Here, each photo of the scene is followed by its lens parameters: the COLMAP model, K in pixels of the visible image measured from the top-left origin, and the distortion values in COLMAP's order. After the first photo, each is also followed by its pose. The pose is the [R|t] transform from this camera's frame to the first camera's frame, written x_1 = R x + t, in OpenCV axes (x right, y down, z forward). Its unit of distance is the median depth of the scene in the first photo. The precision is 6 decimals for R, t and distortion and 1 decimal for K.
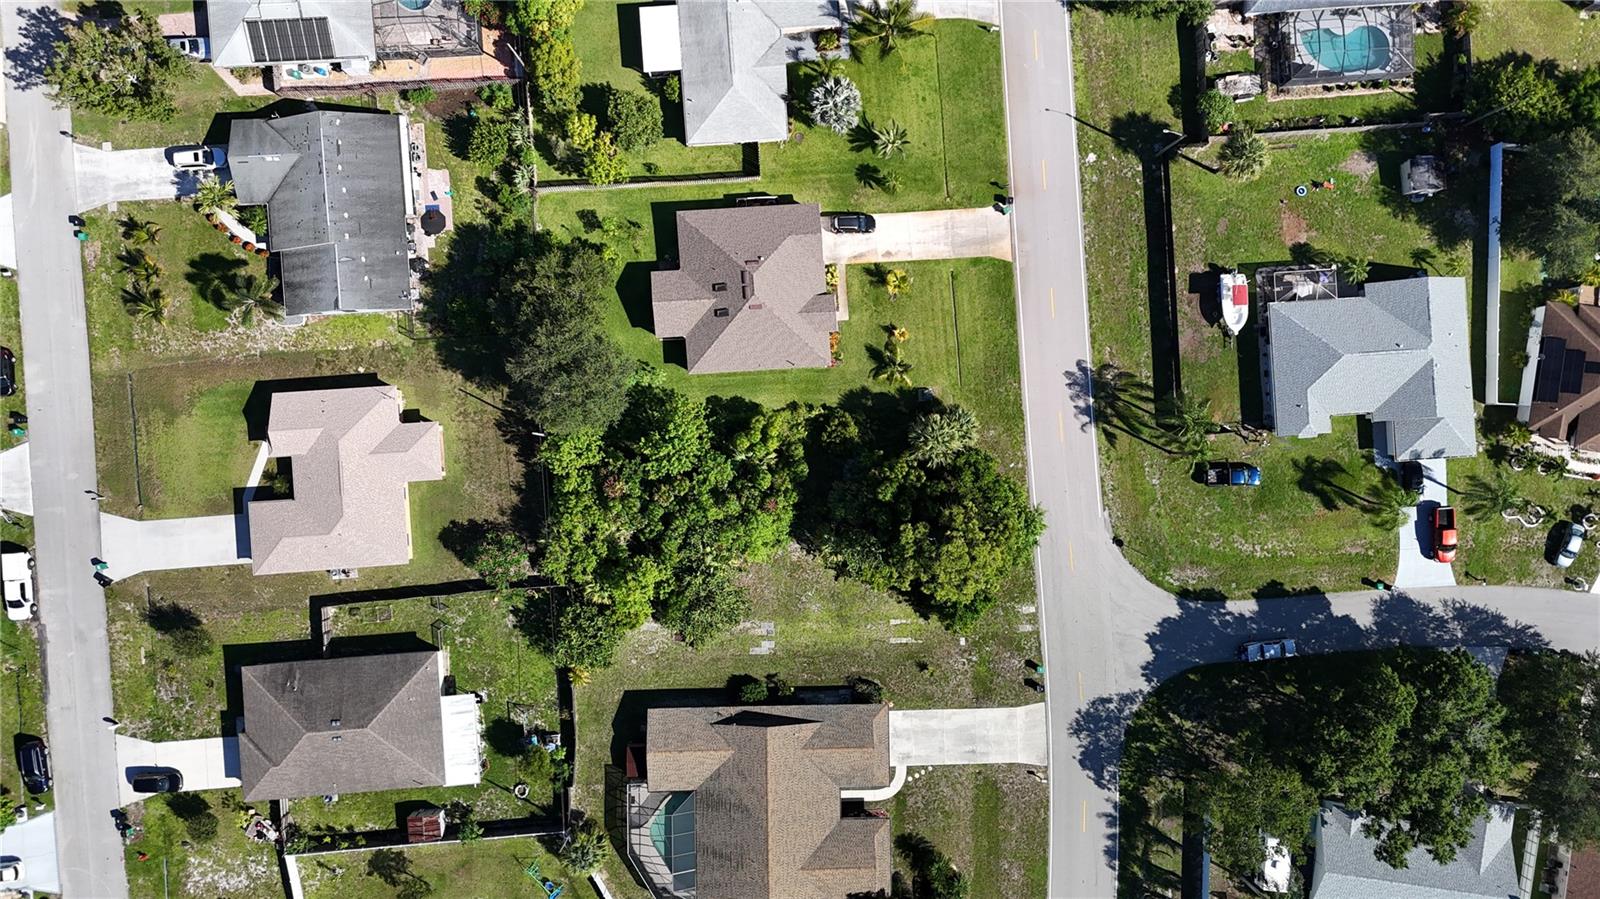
lens RADIAL K [[1161.4, 0, 800.9], [0, 1161.4, 483.2], [0, 0, 1]] dist [0.069259, -0.066791]
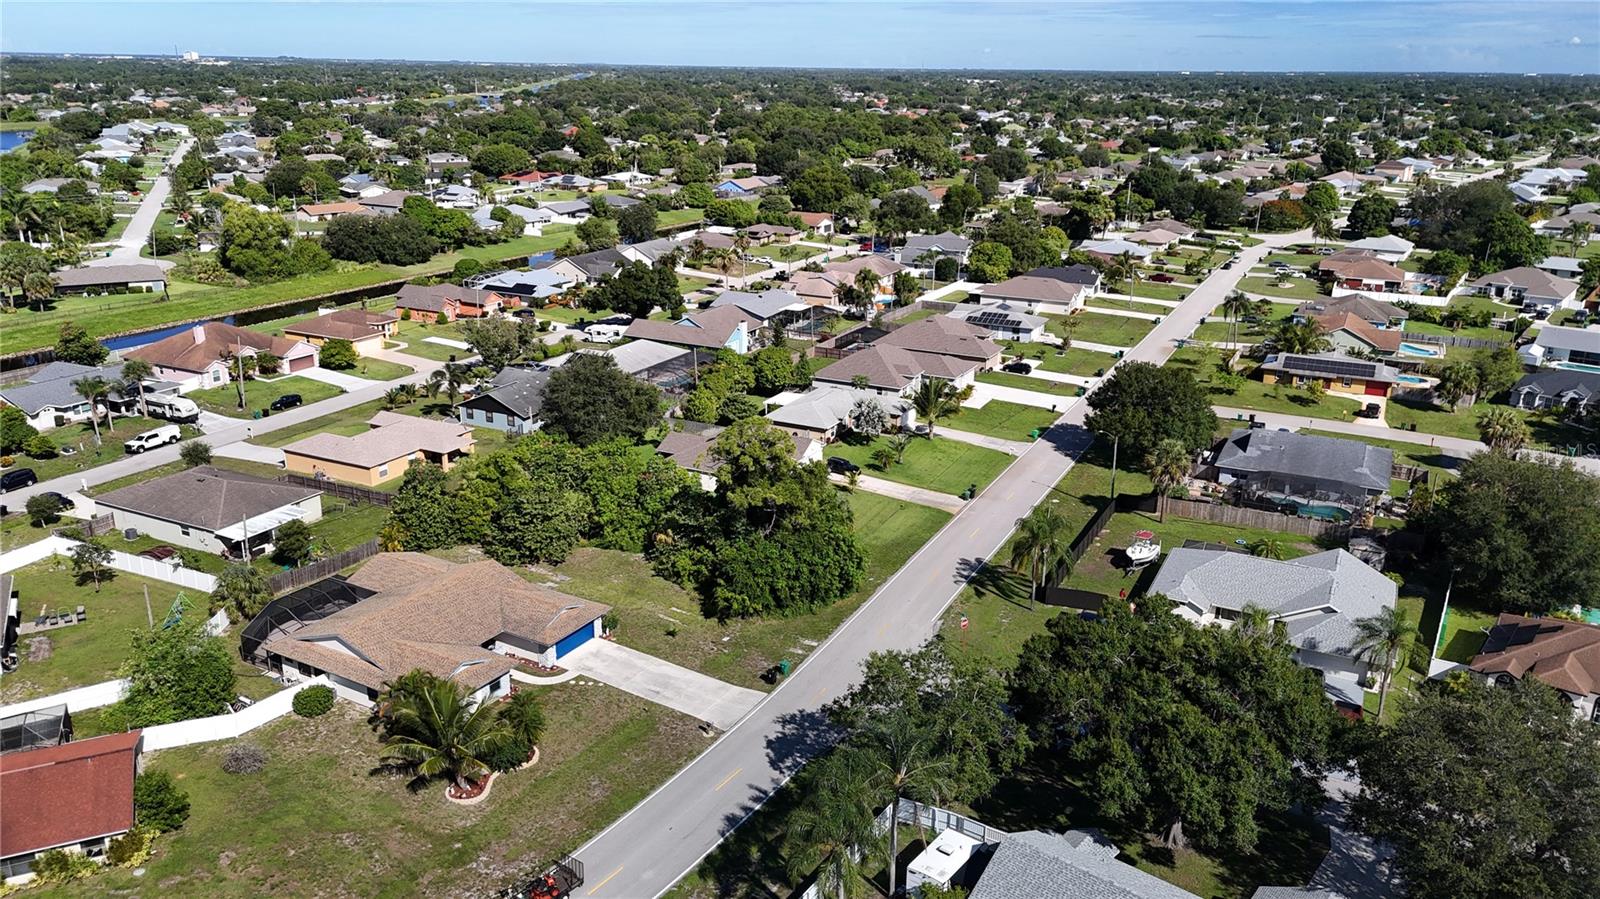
lens RADIAL K [[1170.9, 0, 799.6], [0, 1170.9, 458.0], [0, 0, 1]] dist [0.085271, -0.099181]
pose [[0.859527, 0.139952, -0.491556, 0.608698], [-0.510839, 0.265466, -0.817662, 0.801496], [0.016058, 0.953908, 0.299668, 0.626229]]
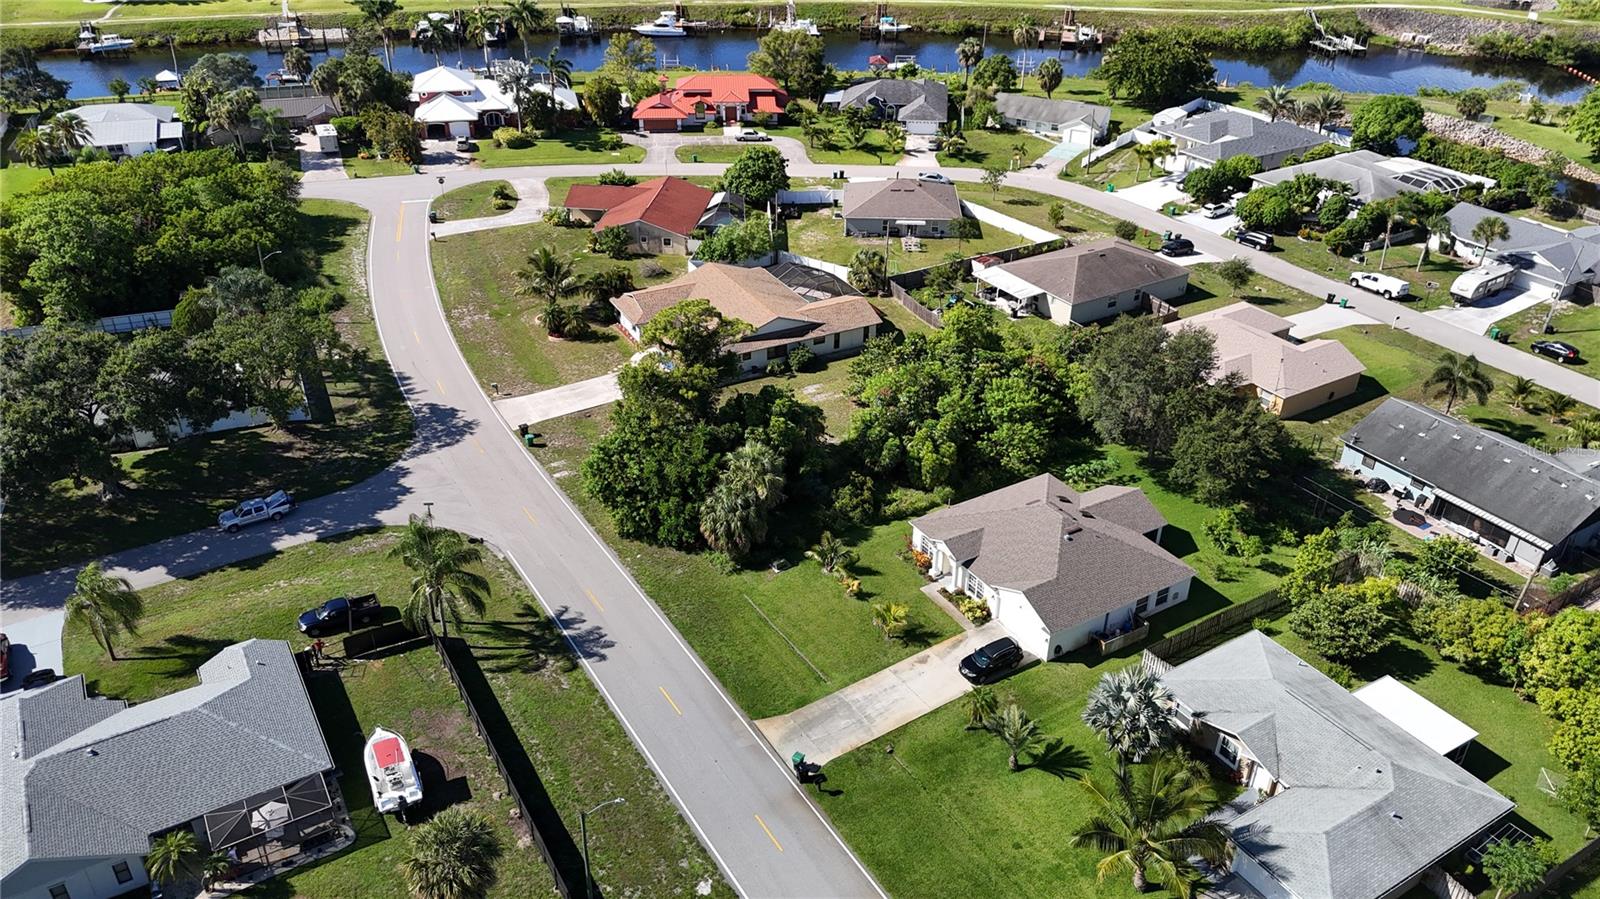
lens RADIAL K [[1170.9, 0, 799.6], [0, 1170.9, 458.0], [0, 0, 1]] dist [0.085271, -0.099181]
pose [[-0.885891, 0.200066, -0.418534, 0.410045], [-0.462170, -0.458340, 0.759160, -0.642287], [-0.039949, 0.865967, 0.498504, 0.563056]]
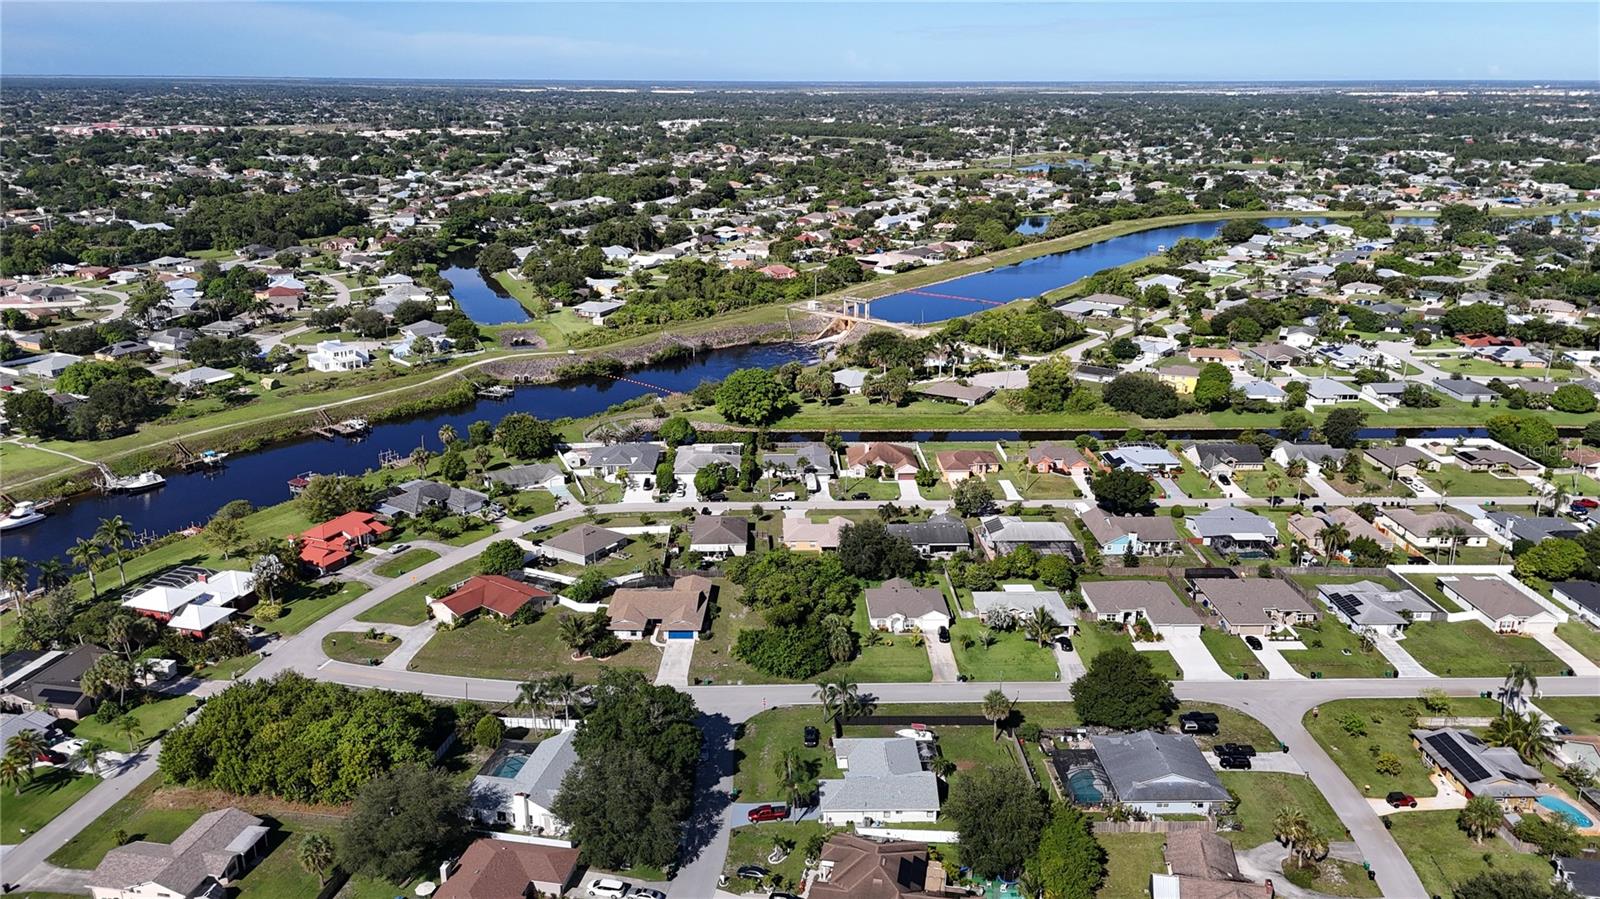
lens RADIAL K [[1174.9, 0, 800.0], [0, 1174.9, 449.5], [0, 0, 1]] dist [0.078606, -0.079749]
pose [[-0.035768, 0.267510, -0.962891, 1.906779], [-0.999352, -0.013540, 0.033361, -0.042152], [-0.004113, 0.963460, 0.267821, 0.163025]]
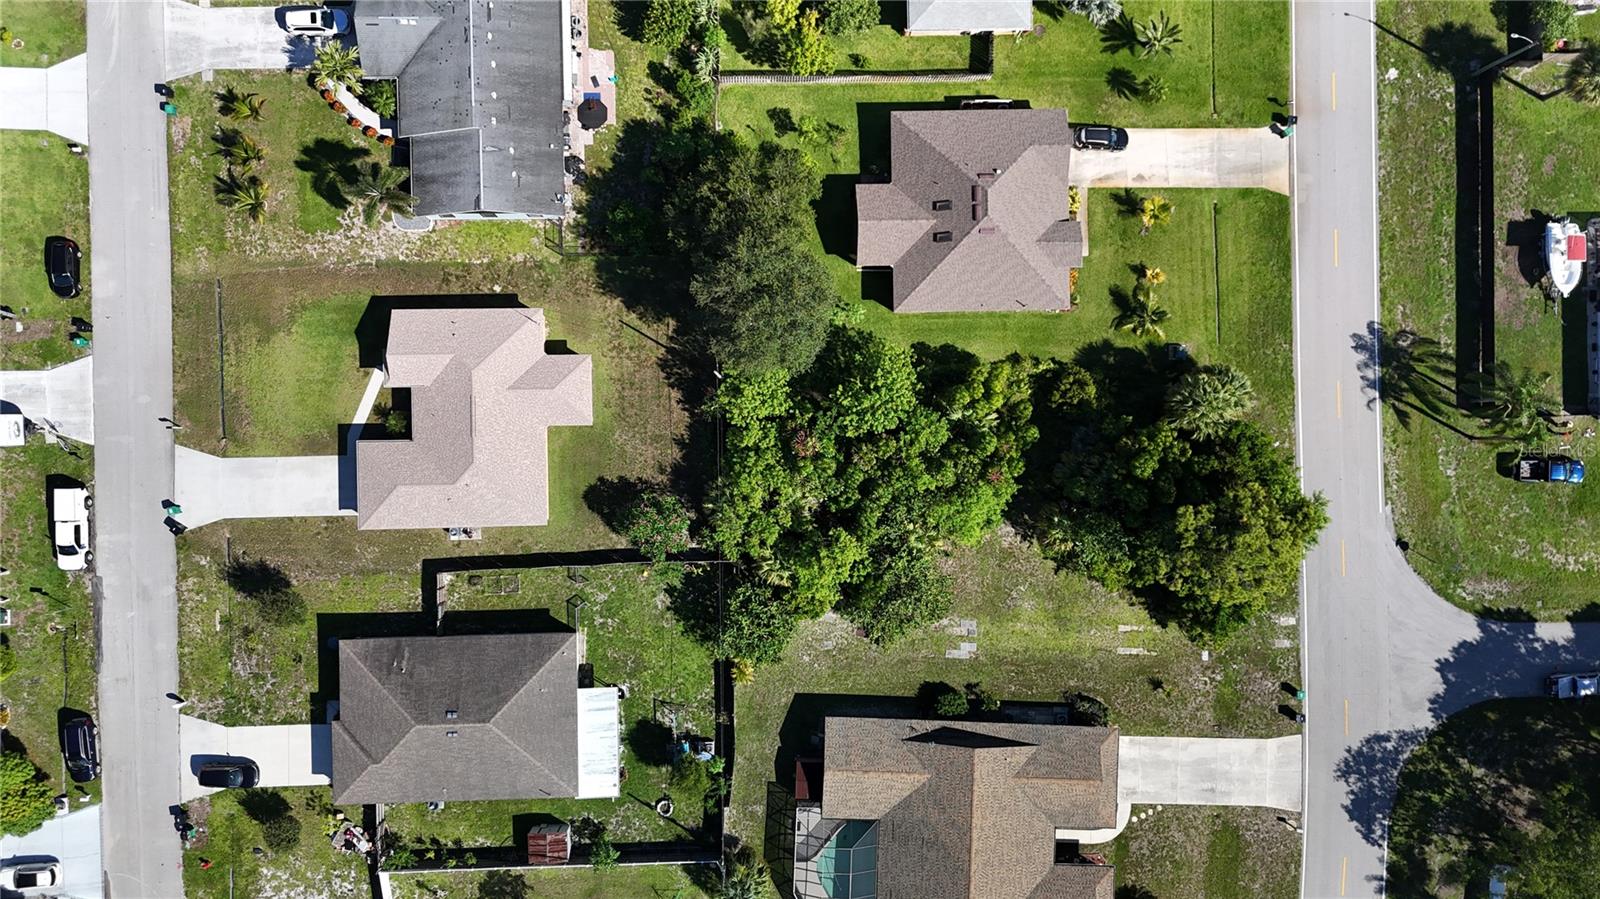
lens RADIAL K [[1161.4, 0, 800.9], [0, 1161.4, 483.2], [0, 0, 1]] dist [0.069259, -0.066791]
pose [[0.998730, 0.050086, -0.005447, -0.150304], [-0.050089, 0.998745, -0.000332, 0.029857], [0.005424, 0.000605, 0.999985, 0.177662]]
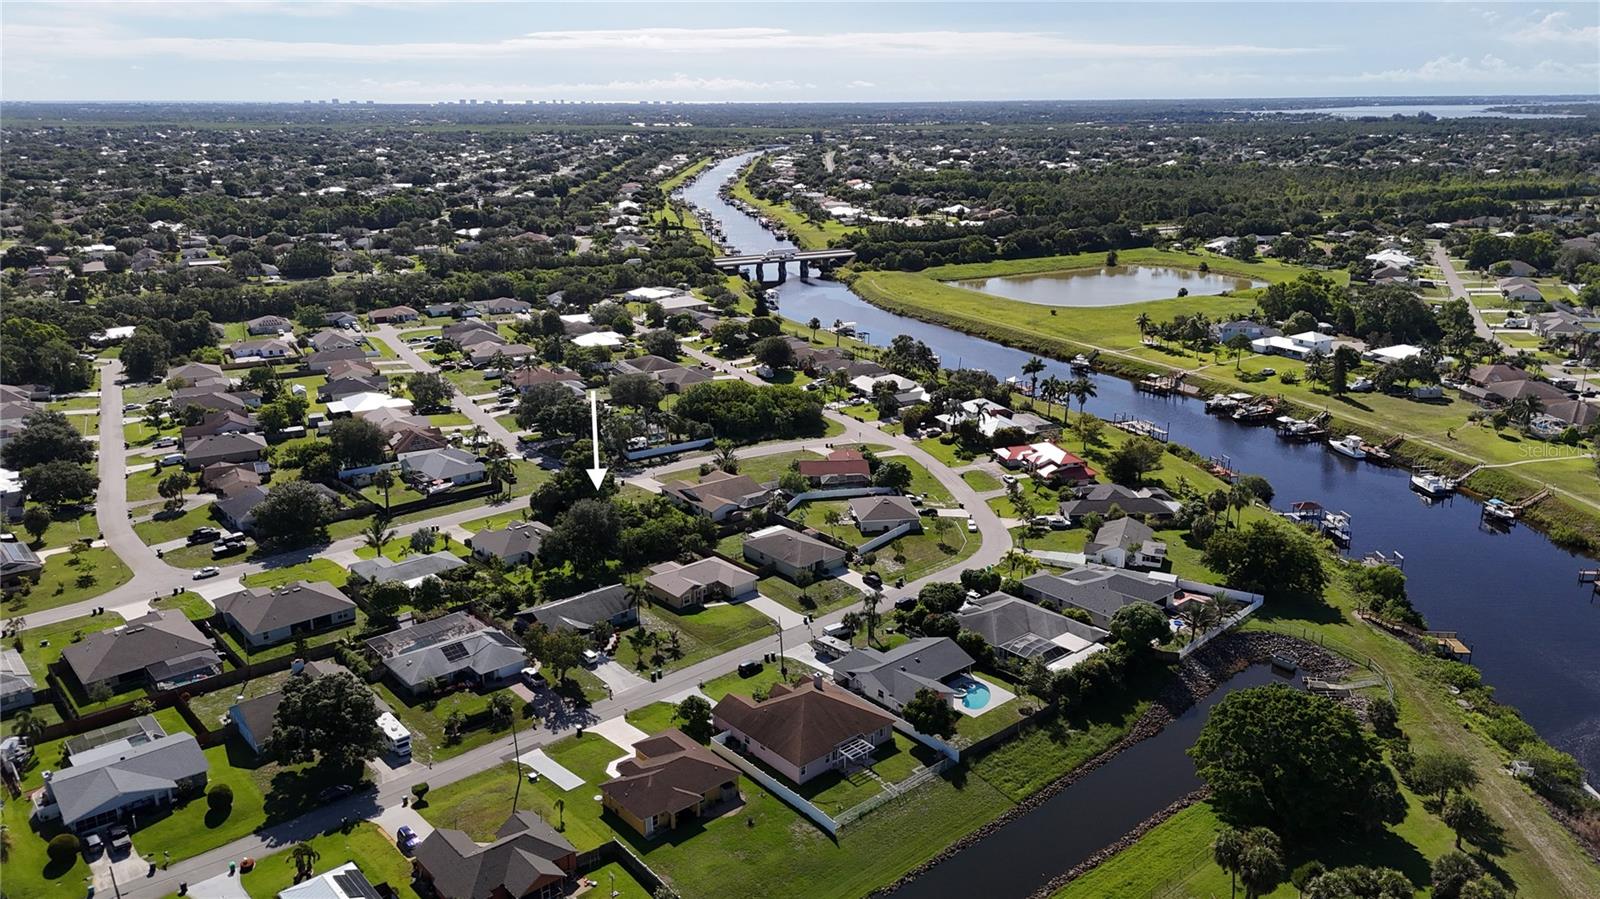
lens RADIAL K [[1161.4, 0, 800.9], [0, 1161.4, 483.2], [0, 0, 1]] dist [0.069259, -0.066791]
pose [[-0.606955, -0.282782, 0.742725, -1.893931], [0.794492, -0.192709, 0.575887, -0.963064], [-0.019721, 0.939626, 0.341633, 0.154988]]
